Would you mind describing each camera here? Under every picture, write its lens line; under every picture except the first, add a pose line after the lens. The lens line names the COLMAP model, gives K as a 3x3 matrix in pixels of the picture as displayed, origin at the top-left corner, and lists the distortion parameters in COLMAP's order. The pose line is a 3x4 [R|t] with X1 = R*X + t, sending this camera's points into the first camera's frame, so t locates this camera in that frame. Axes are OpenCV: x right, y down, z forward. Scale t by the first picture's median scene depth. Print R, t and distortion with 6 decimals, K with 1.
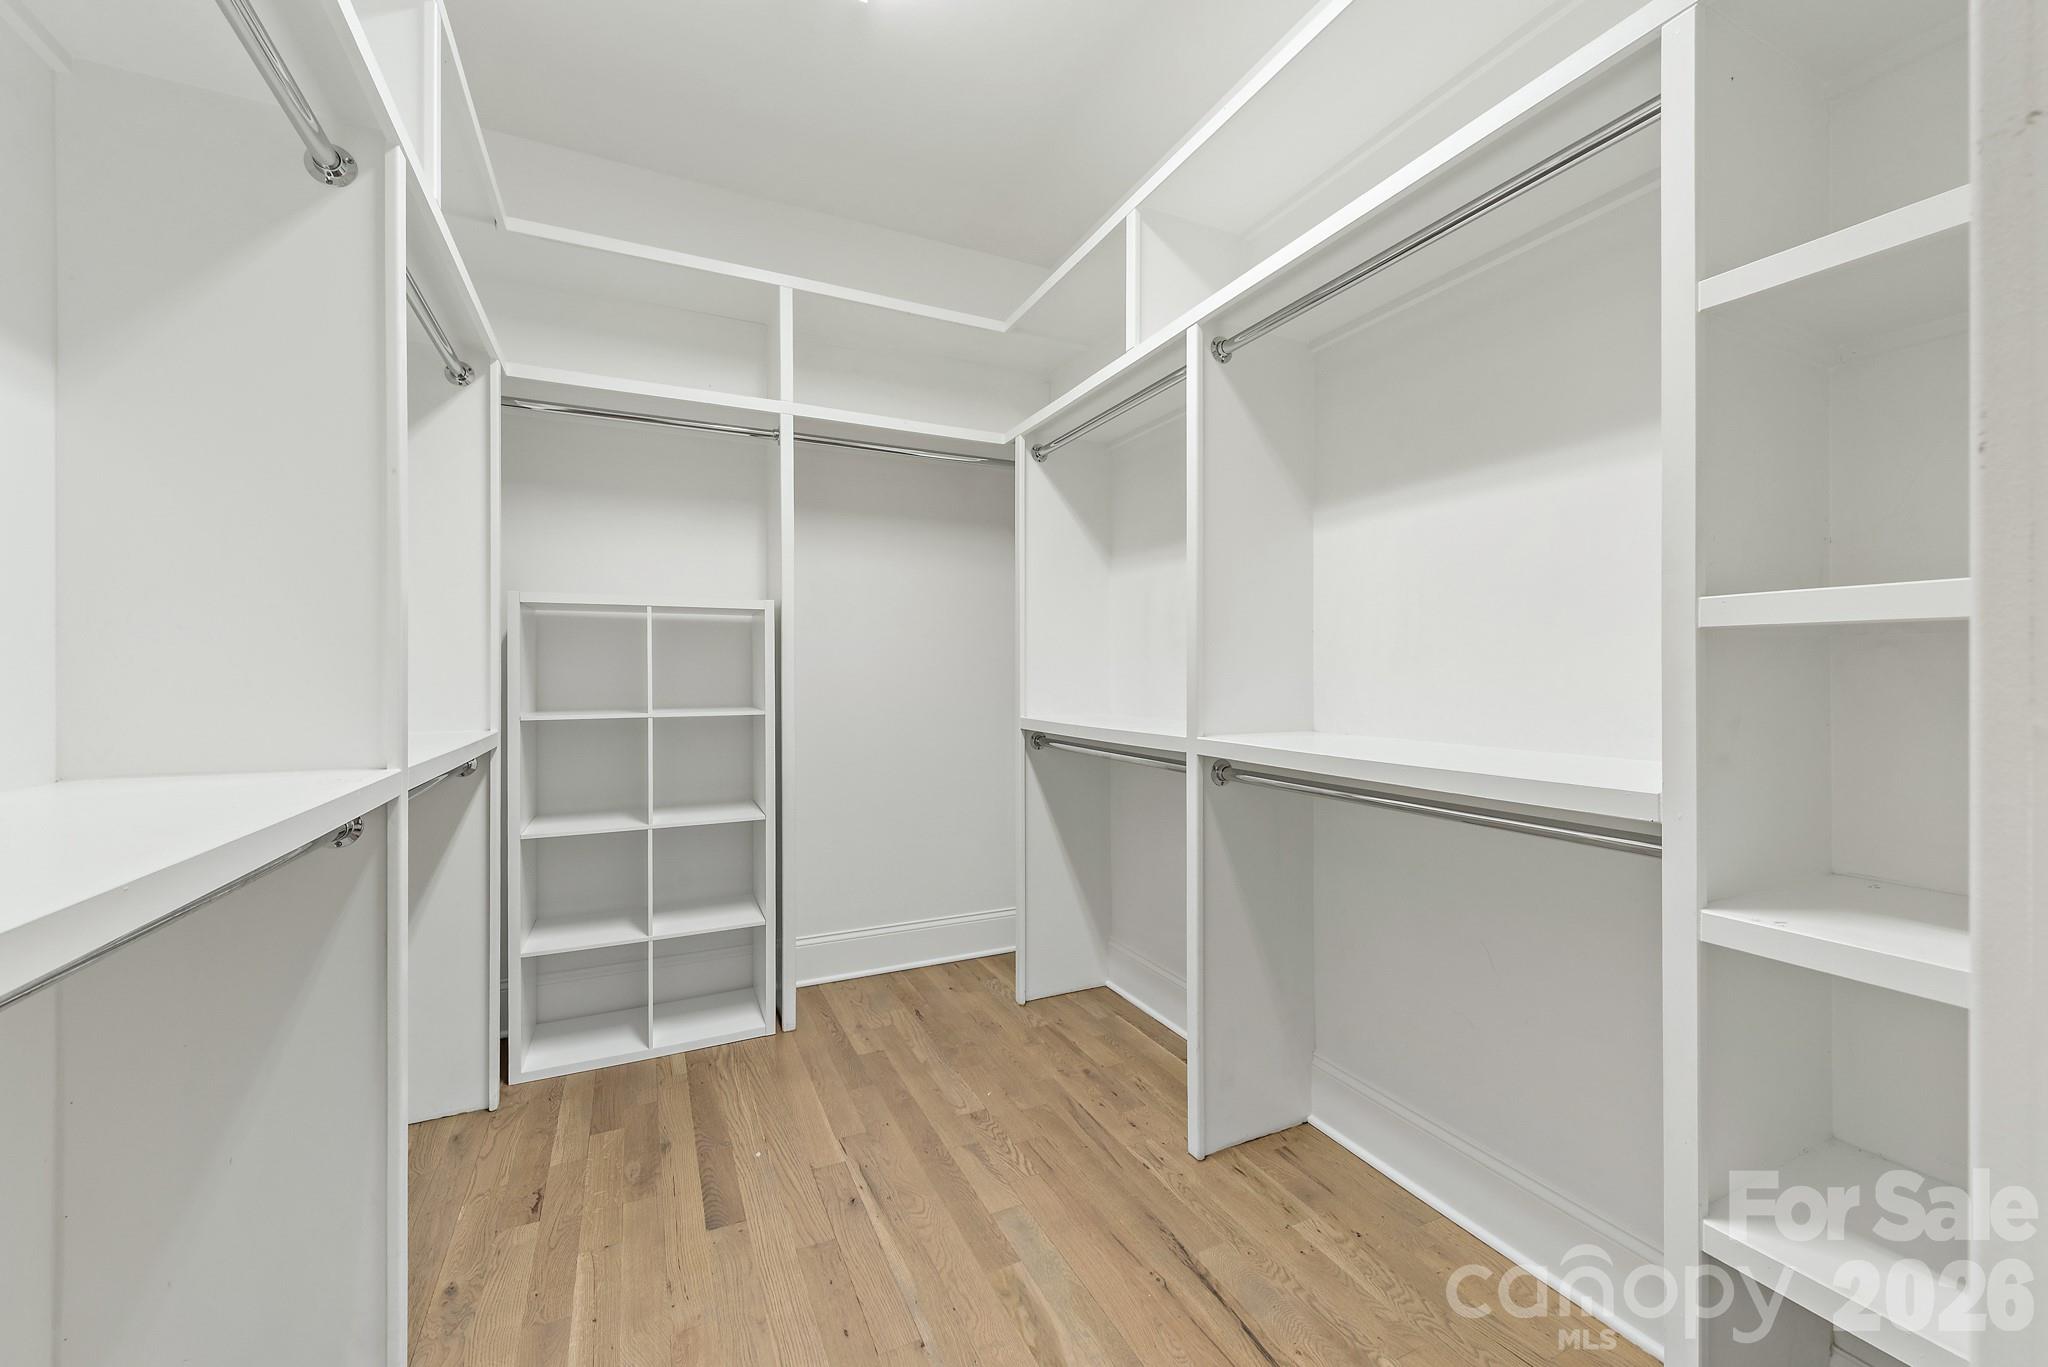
lens RADIAL K [[797.8, 0, 1035.5], [0, 797.8, 683.9], [0, 0, 1]] dist [0.000951, 0.000127]
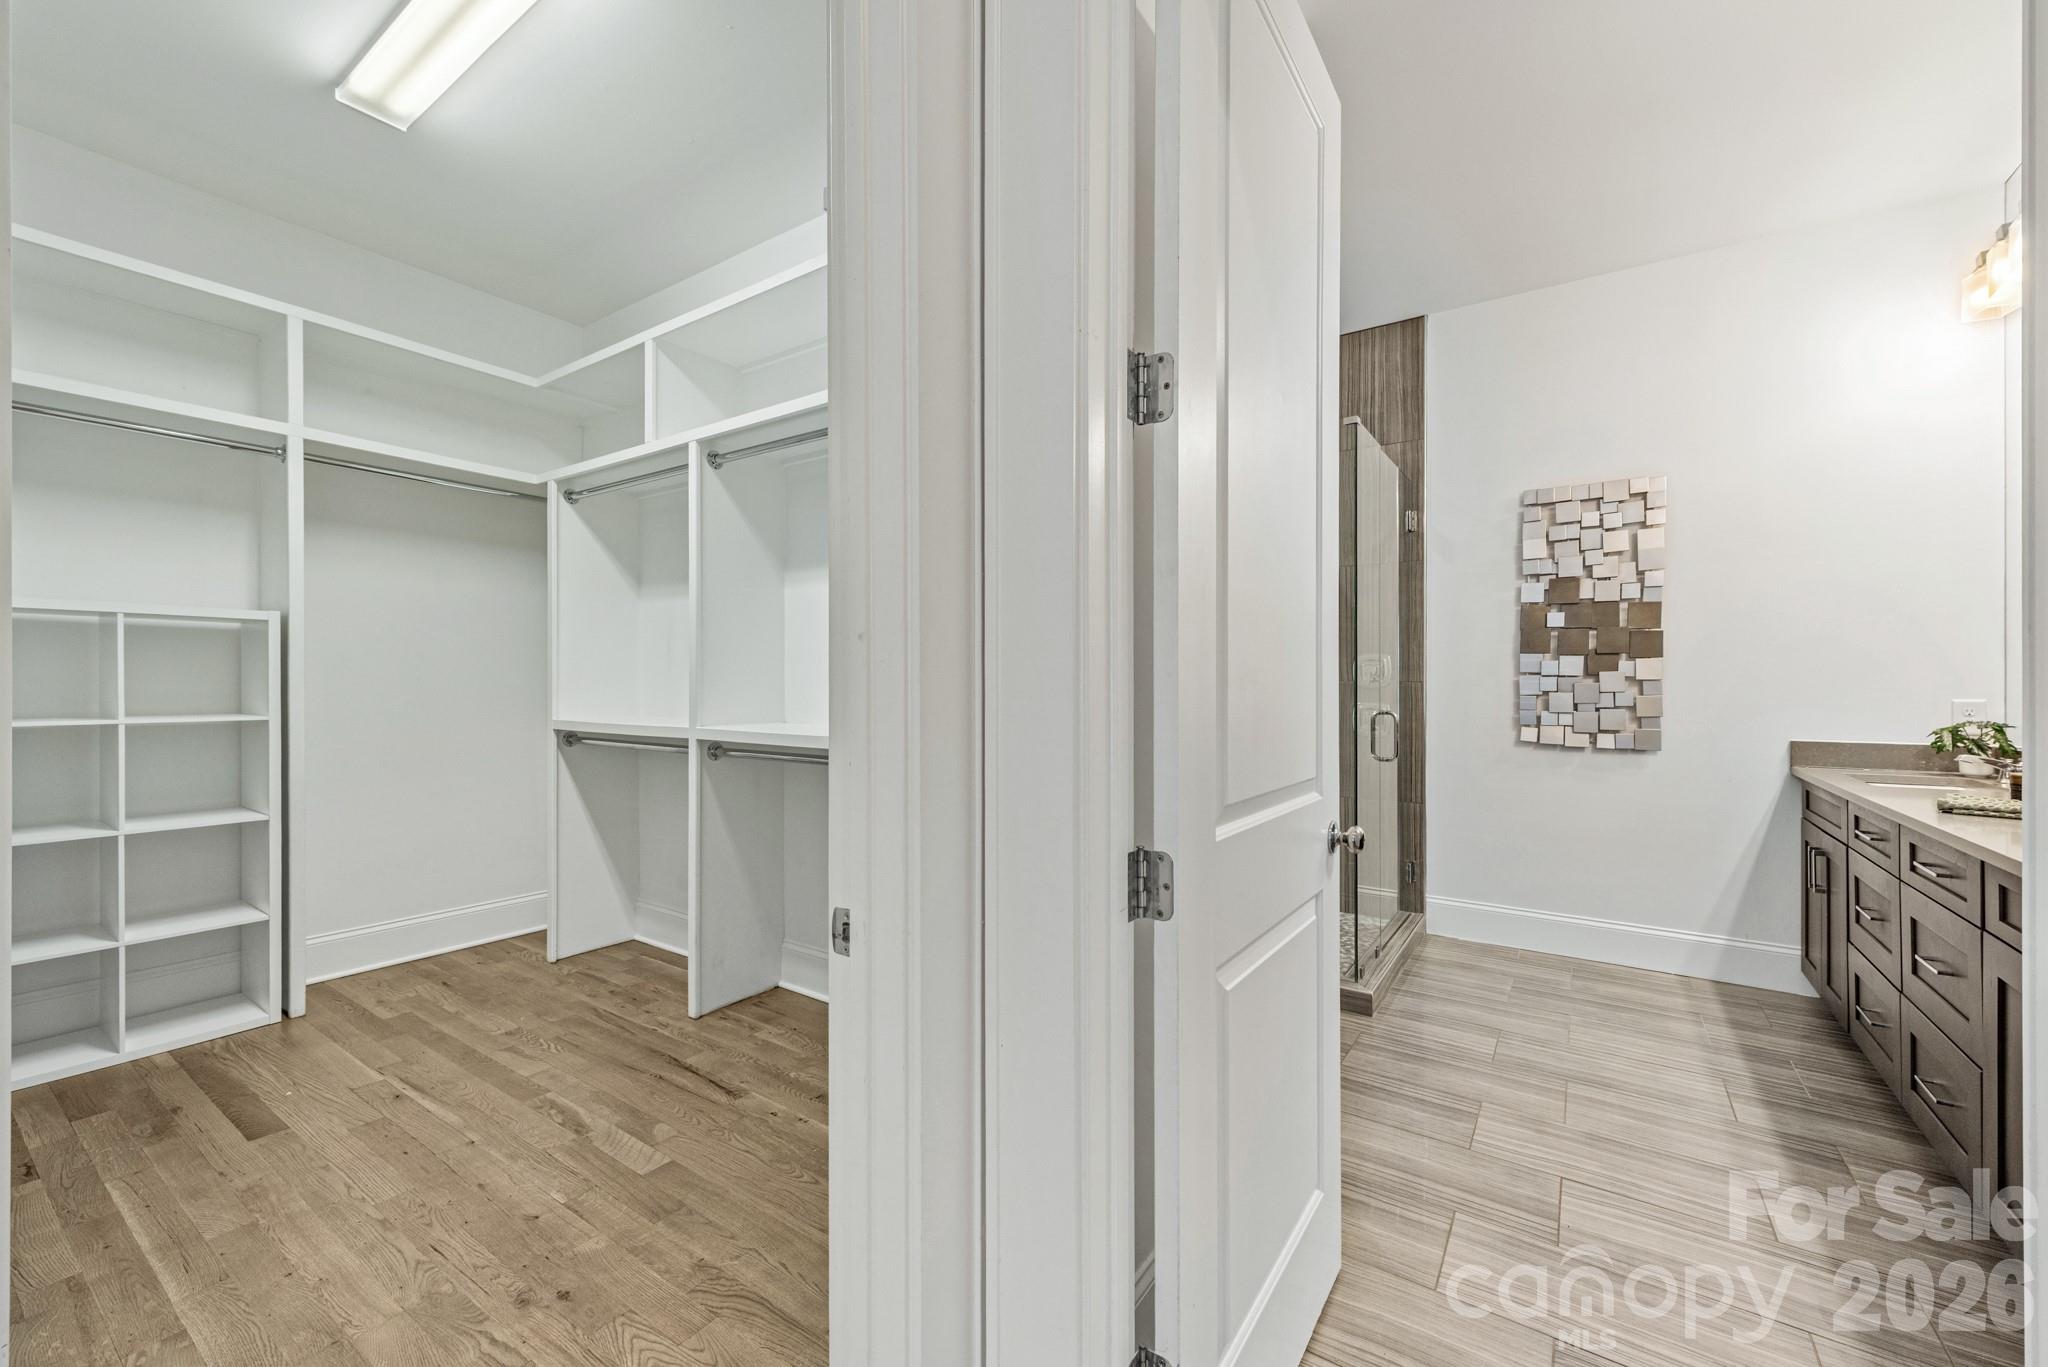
lens RADIAL K [[797.8, 0, 1035.5], [0, 797.8, 683.9], [0, 0, 1]] dist [0.000951, 0.000127]
pose [[0.865350, 0.001754, 0.501164, 0.009660], [0.002666, 0.999964, -0.008102, 0.001899], [-0.501160, 0.008347, 0.865314, -0.476235]]
